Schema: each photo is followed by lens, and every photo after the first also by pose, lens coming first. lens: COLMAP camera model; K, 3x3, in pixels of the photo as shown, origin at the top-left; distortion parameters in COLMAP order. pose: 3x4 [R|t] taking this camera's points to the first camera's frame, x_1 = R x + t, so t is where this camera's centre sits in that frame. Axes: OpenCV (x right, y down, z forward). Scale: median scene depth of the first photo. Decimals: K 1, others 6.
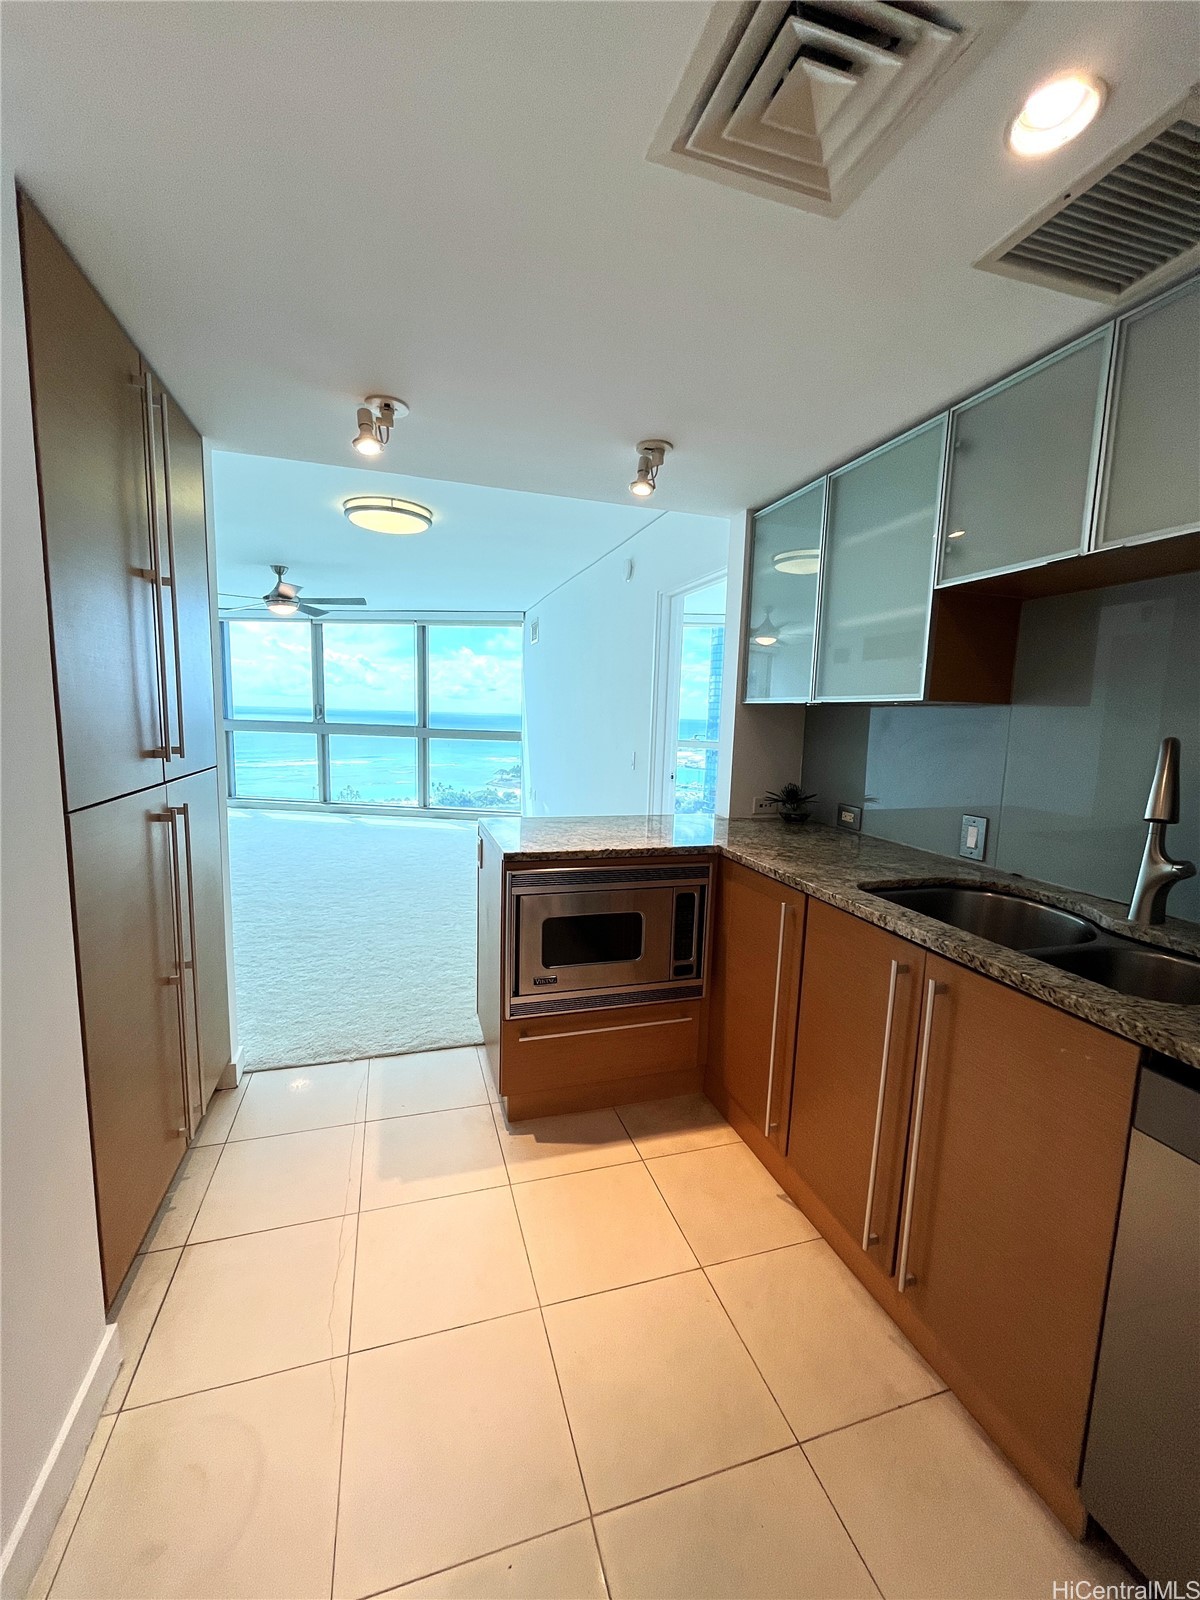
lens RADIAL K [[645.8, 0, 593.8], [0, 645.8, 799.5], [0, 0, 1]] dist [0.000674, 0.000016]
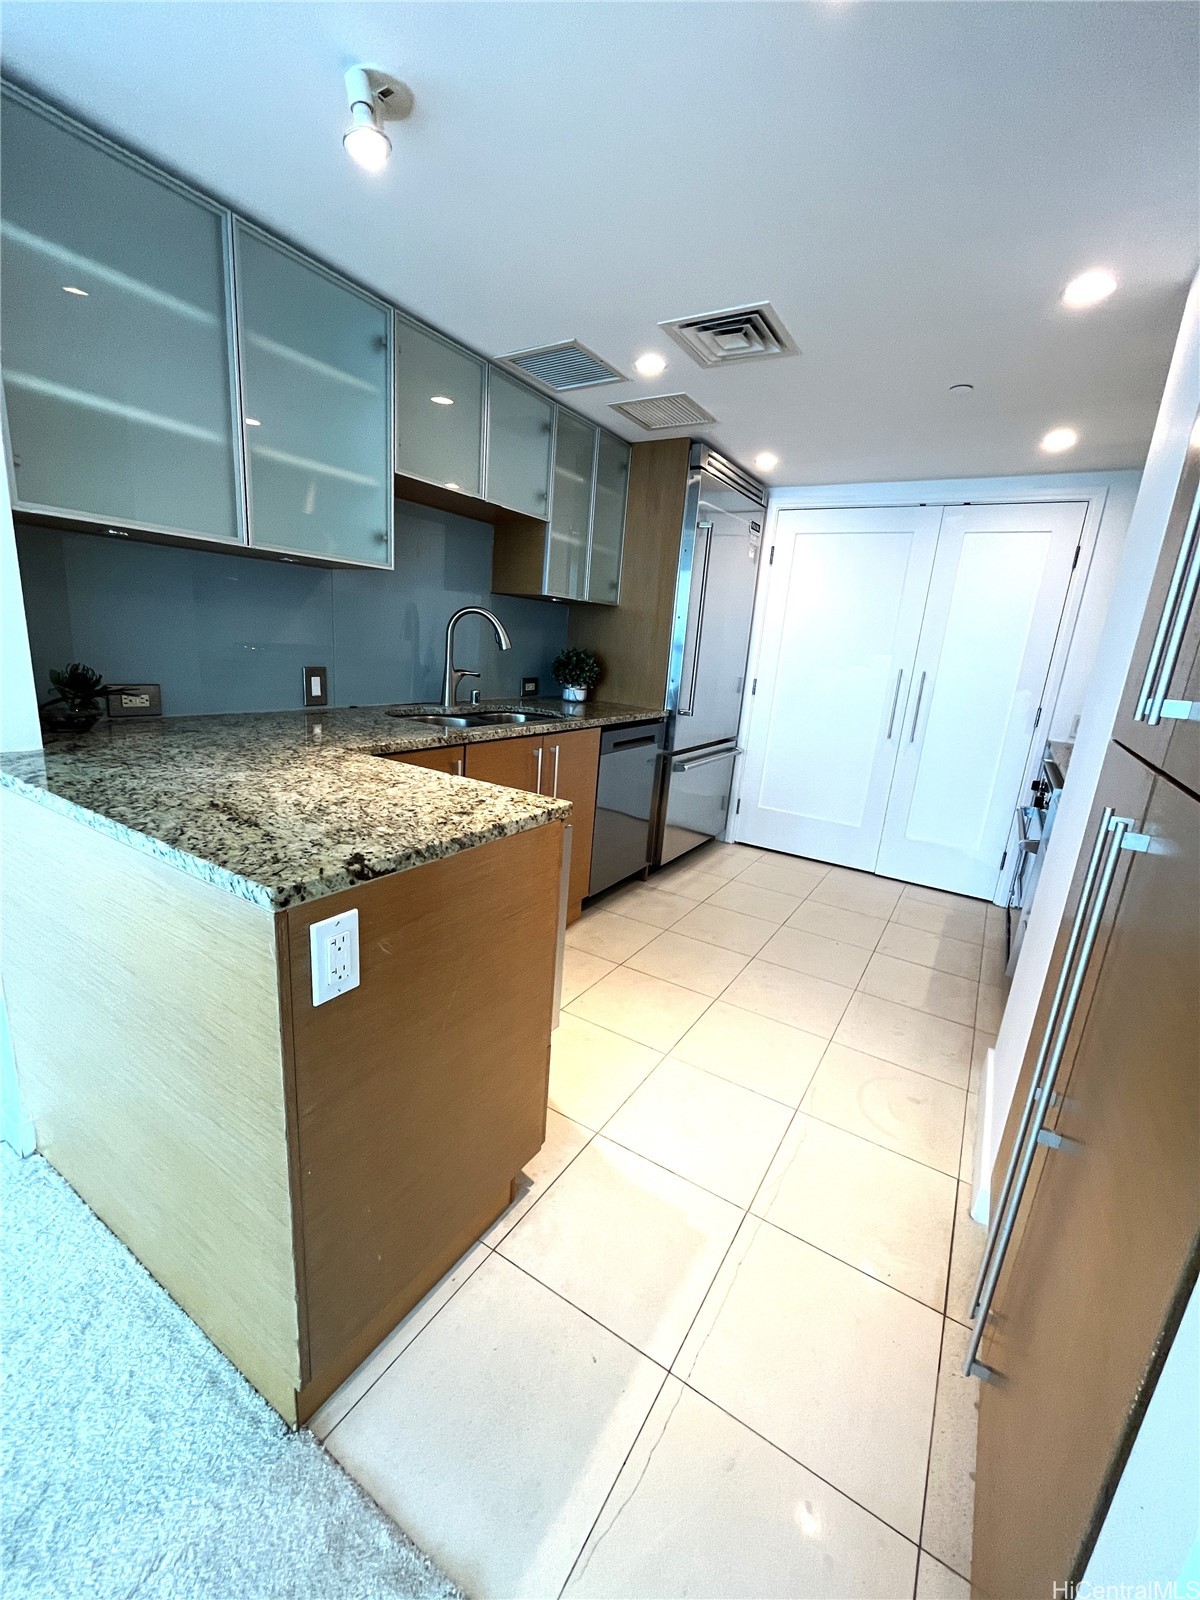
lens RADIAL K [[645.8, 0, 600.0], [0, 645.8, 803.1], [0, 0, 1]] dist [0.000674, 0.000016]
pose [[-0.656032, -0.257667, 0.709387, -0.428383], [0.003393, 0.938901, 0.344170, -0.098455], [-0.754725, 0.228194, -0.615075, 0.945625]]
